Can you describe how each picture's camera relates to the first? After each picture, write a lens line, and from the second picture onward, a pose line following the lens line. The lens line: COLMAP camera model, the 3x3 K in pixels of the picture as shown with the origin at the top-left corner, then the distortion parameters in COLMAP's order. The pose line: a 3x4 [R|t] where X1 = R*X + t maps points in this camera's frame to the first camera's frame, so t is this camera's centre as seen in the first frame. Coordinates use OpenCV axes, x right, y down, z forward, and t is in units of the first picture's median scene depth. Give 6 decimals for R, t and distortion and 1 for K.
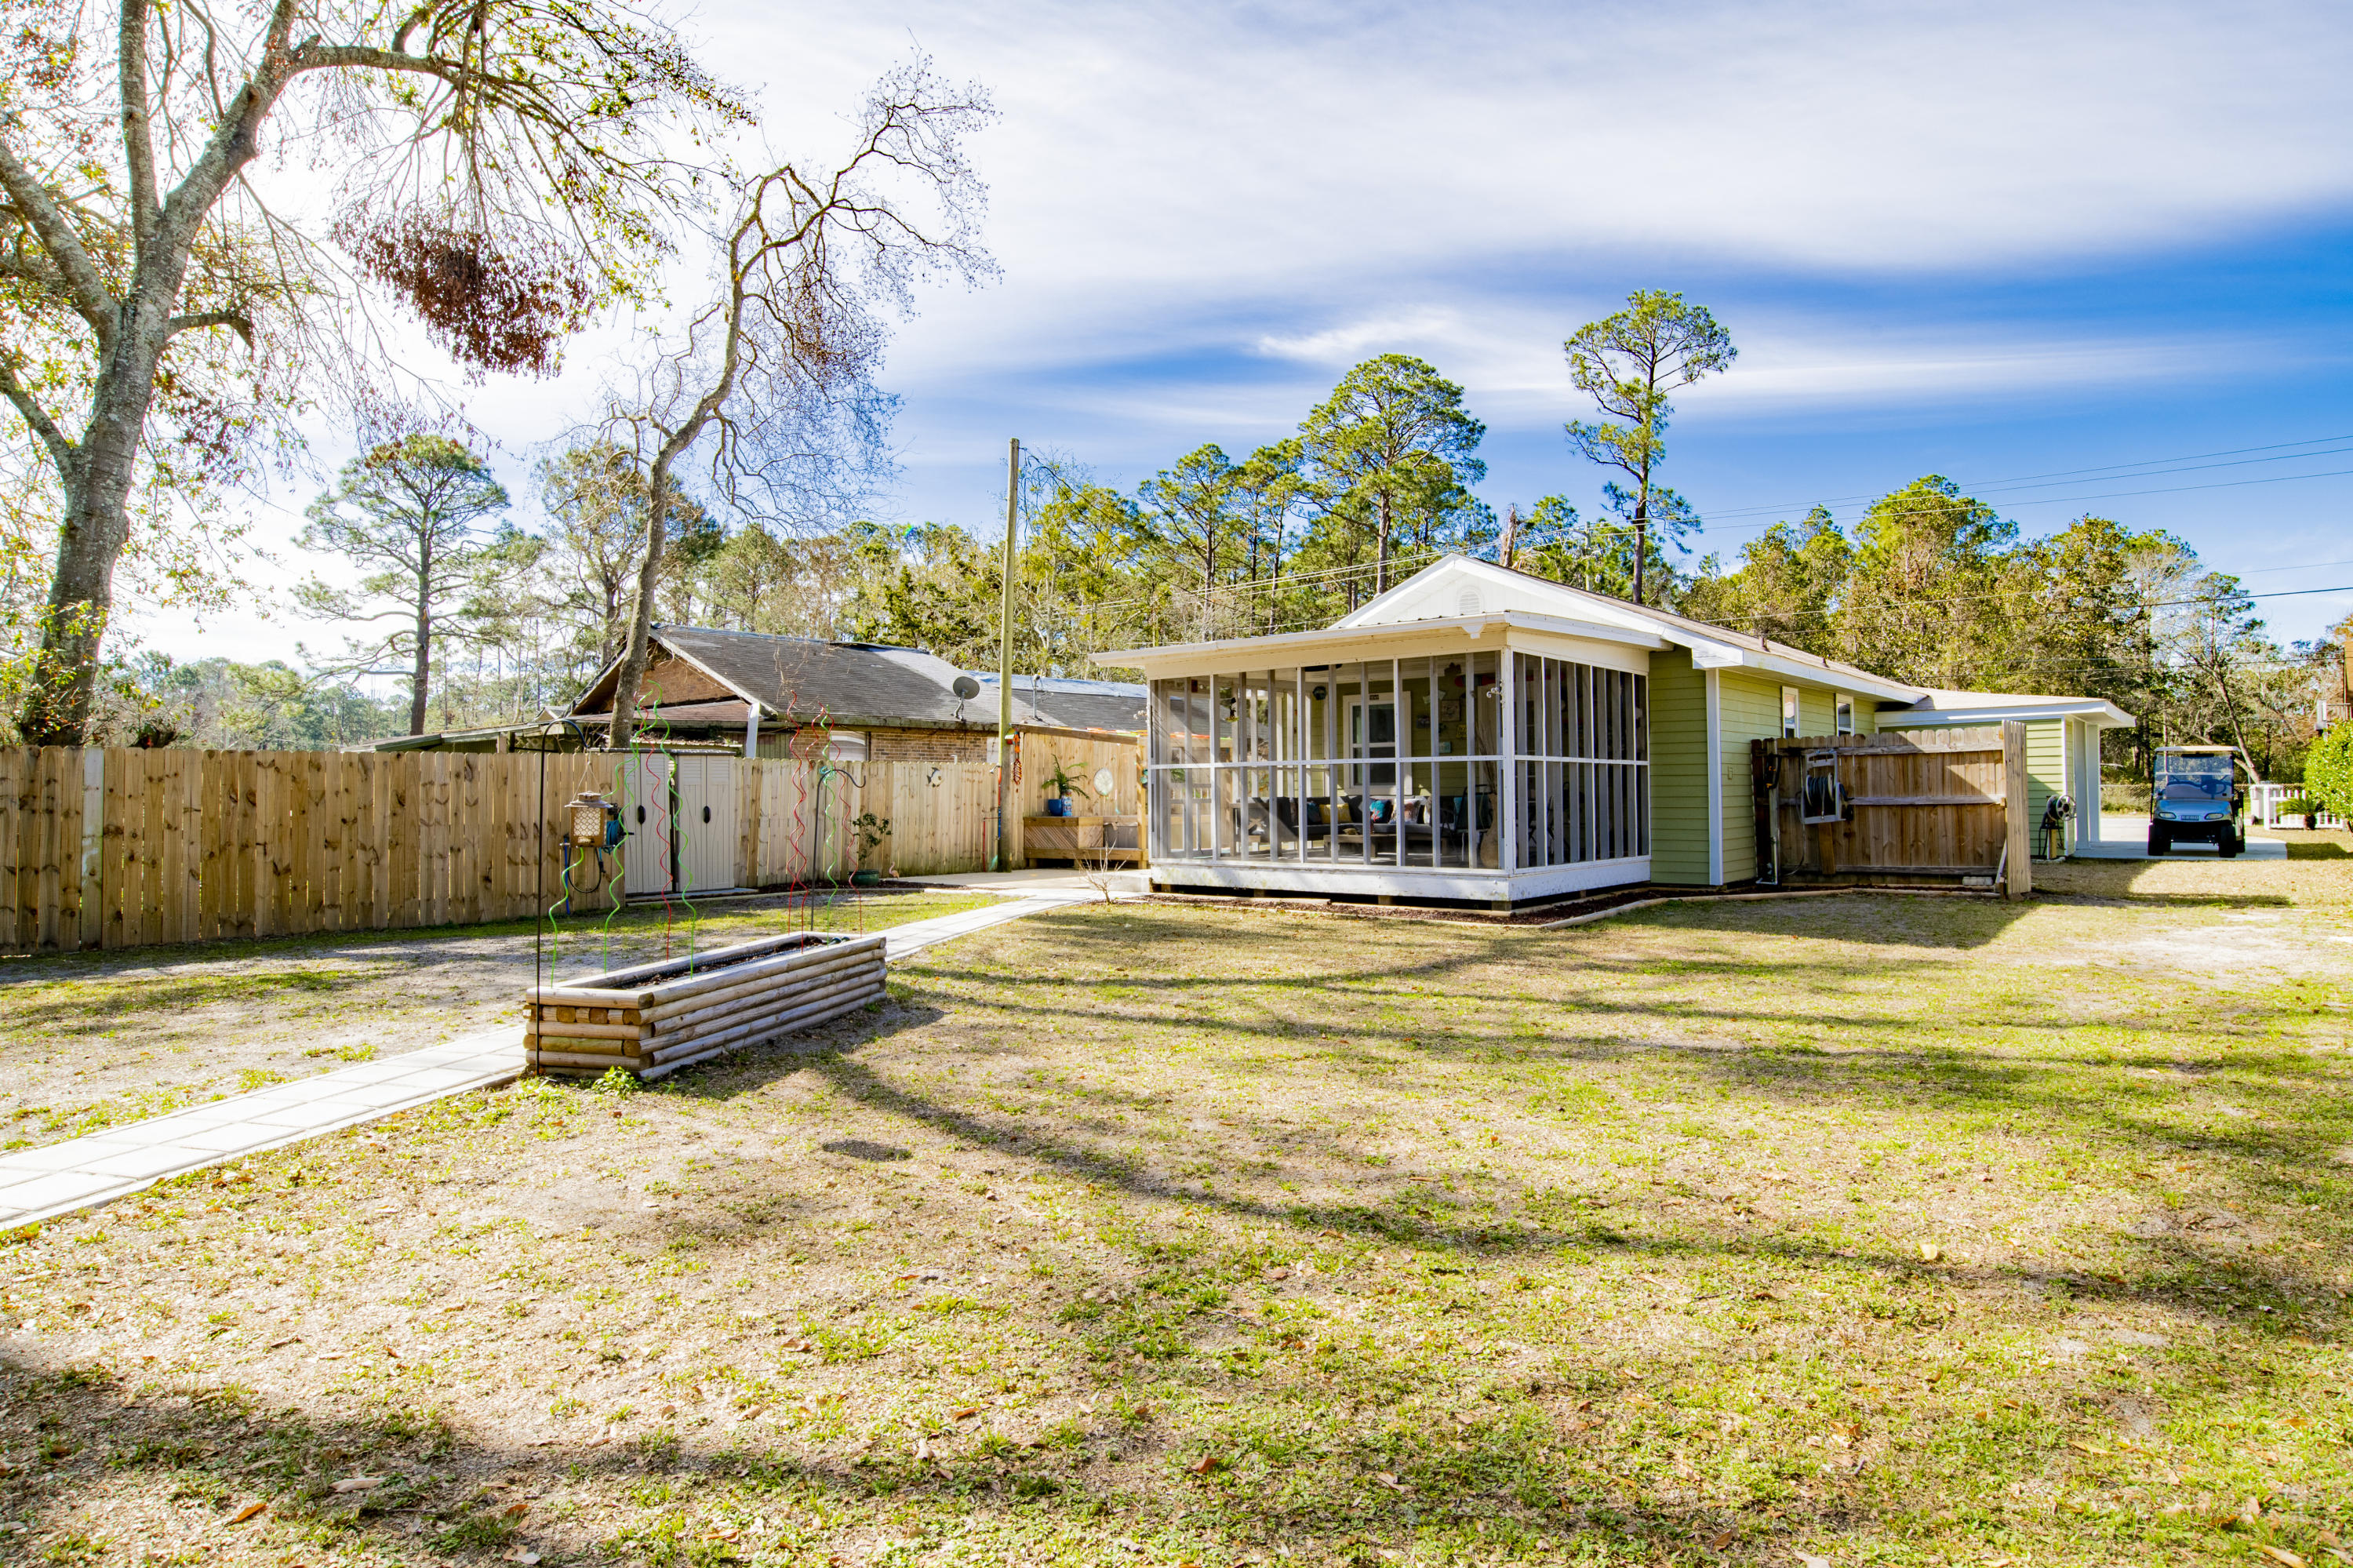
lens RADIAL K [[1290.4, 0, 1191.7], [0, 1290.4, 770.8], [0, 0, 1]] dist [-0.037568, -0.000193]
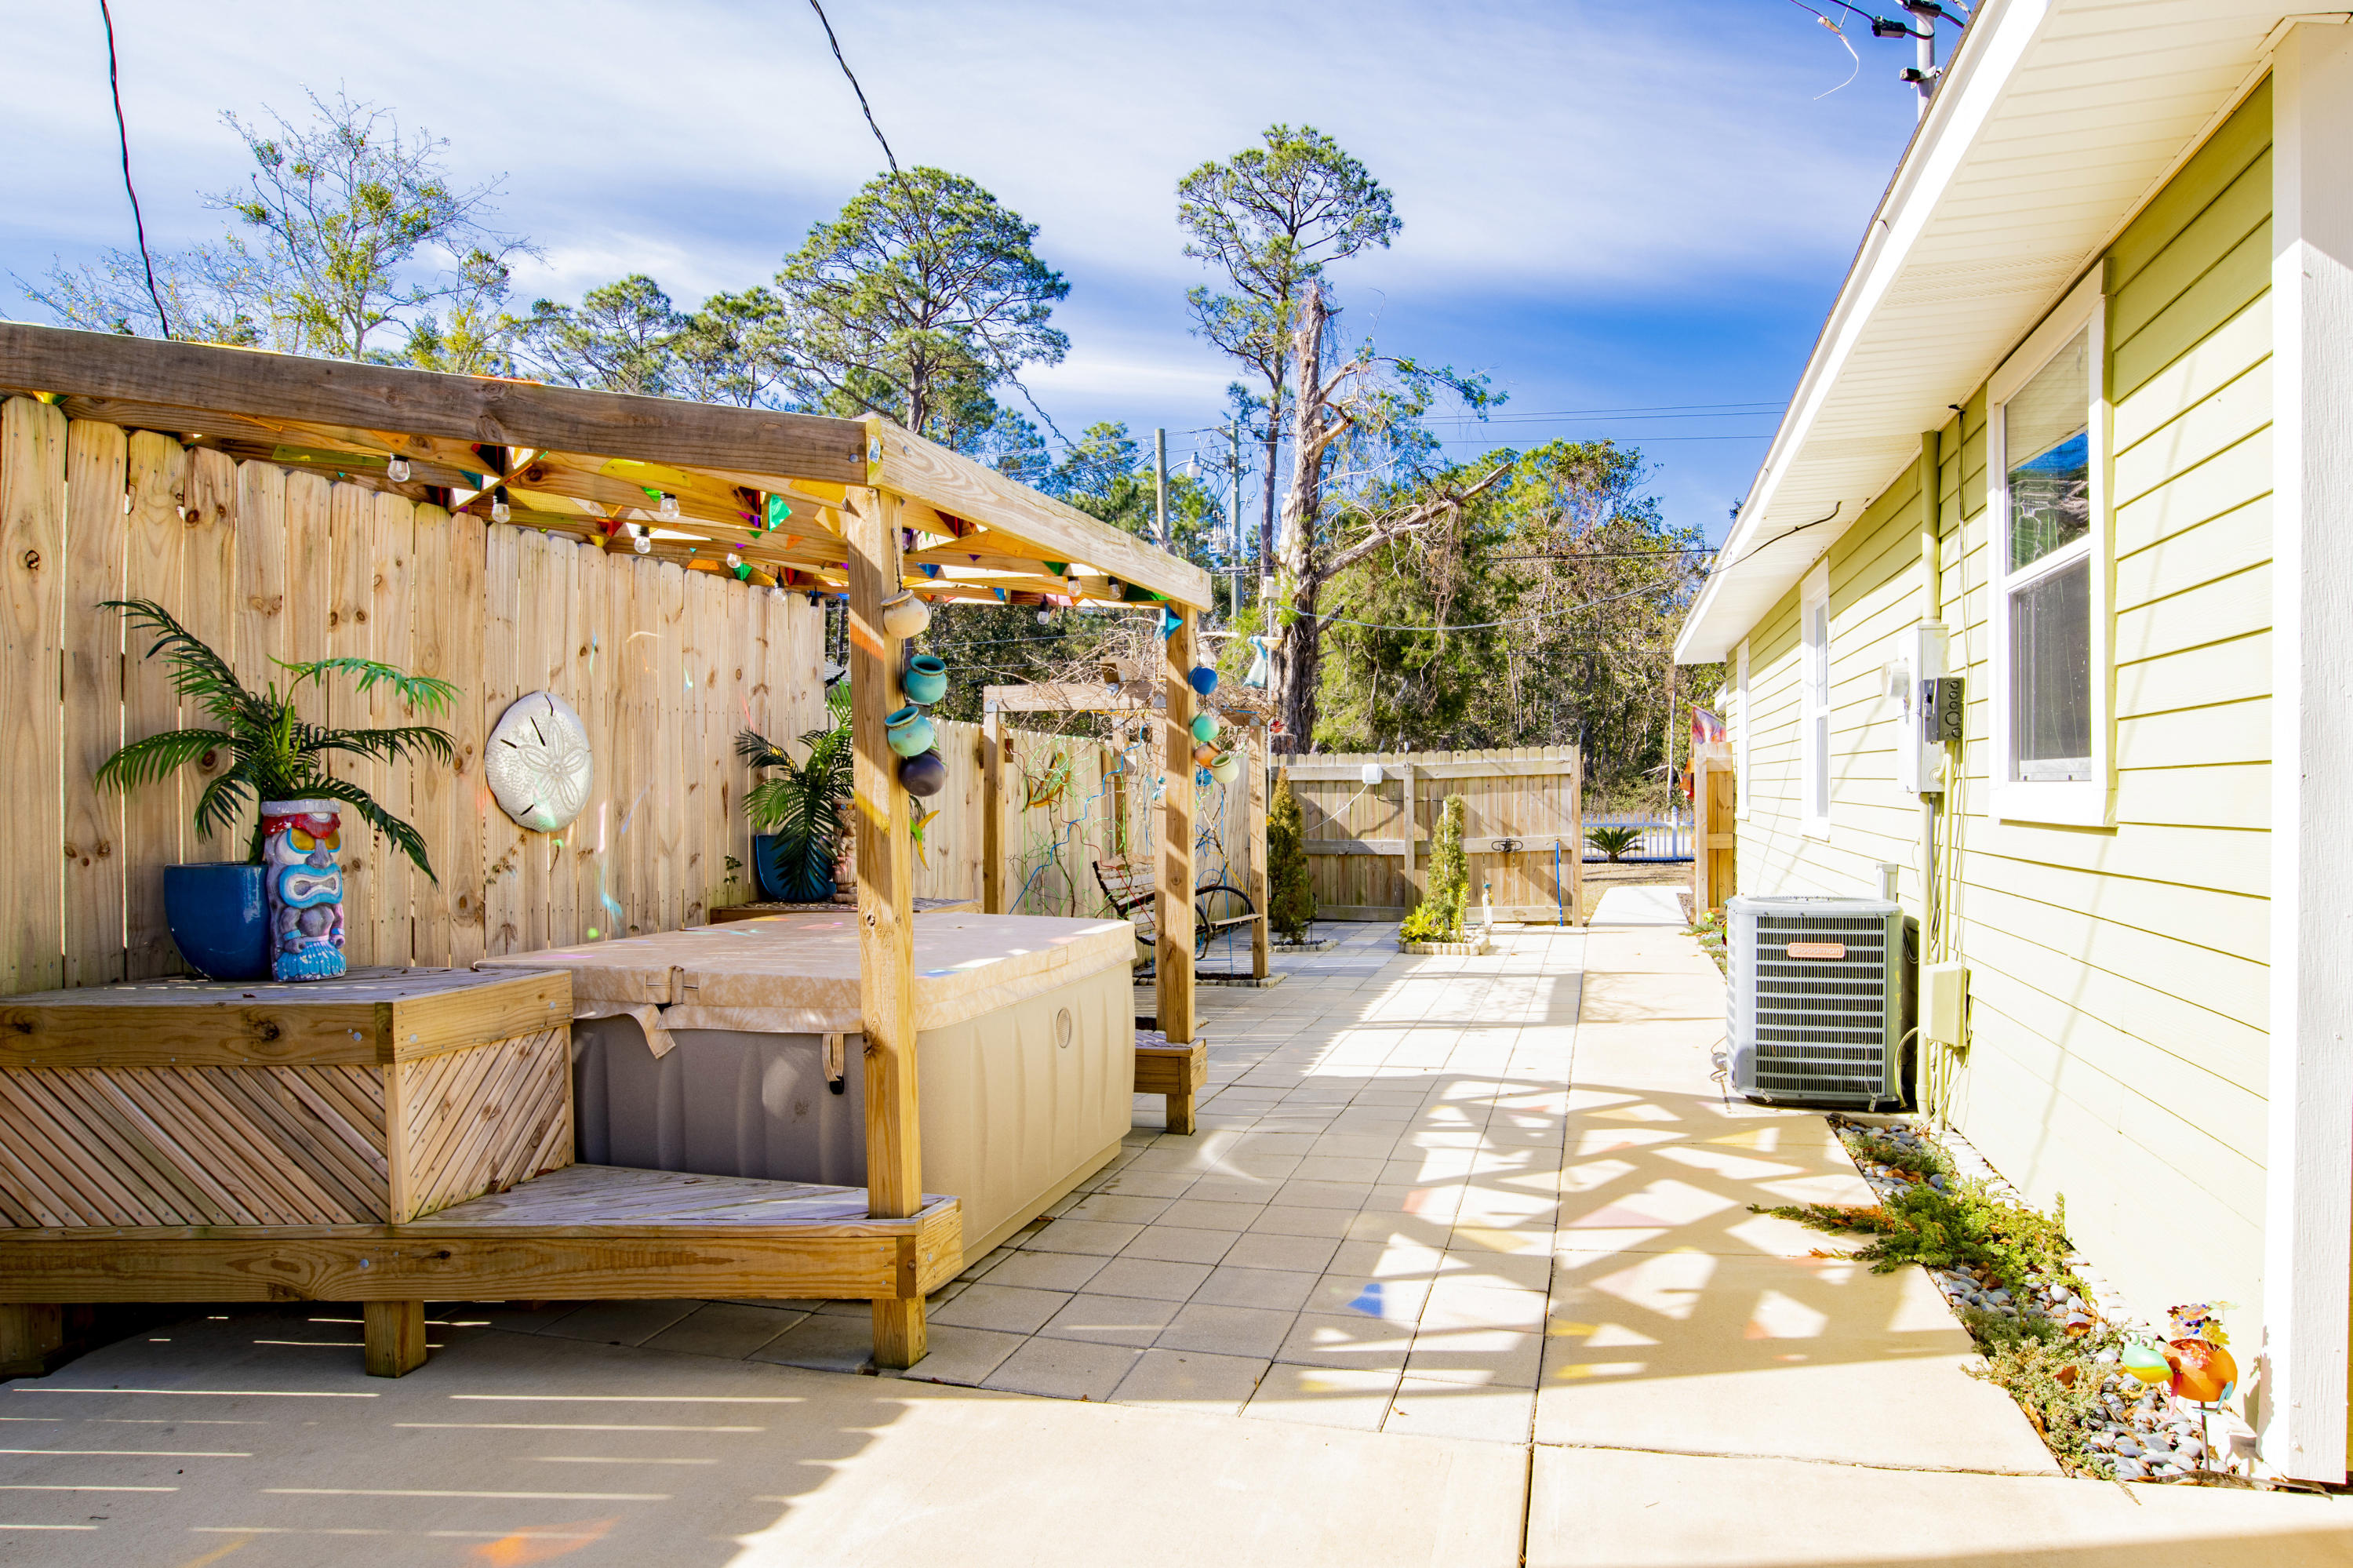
lens RADIAL K [[1376.2, 0, 1188.5], [0, 1376.2, 769.8], [0, 0, 1]] dist [-0.038270, 0.000666]
pose [[0.907212, 0.009968, 0.420556, -0.026418], [-0.006557, 0.999933, -0.009556, 0.004557], [-0.420623, 0.005912, 0.907216, 0.307832]]
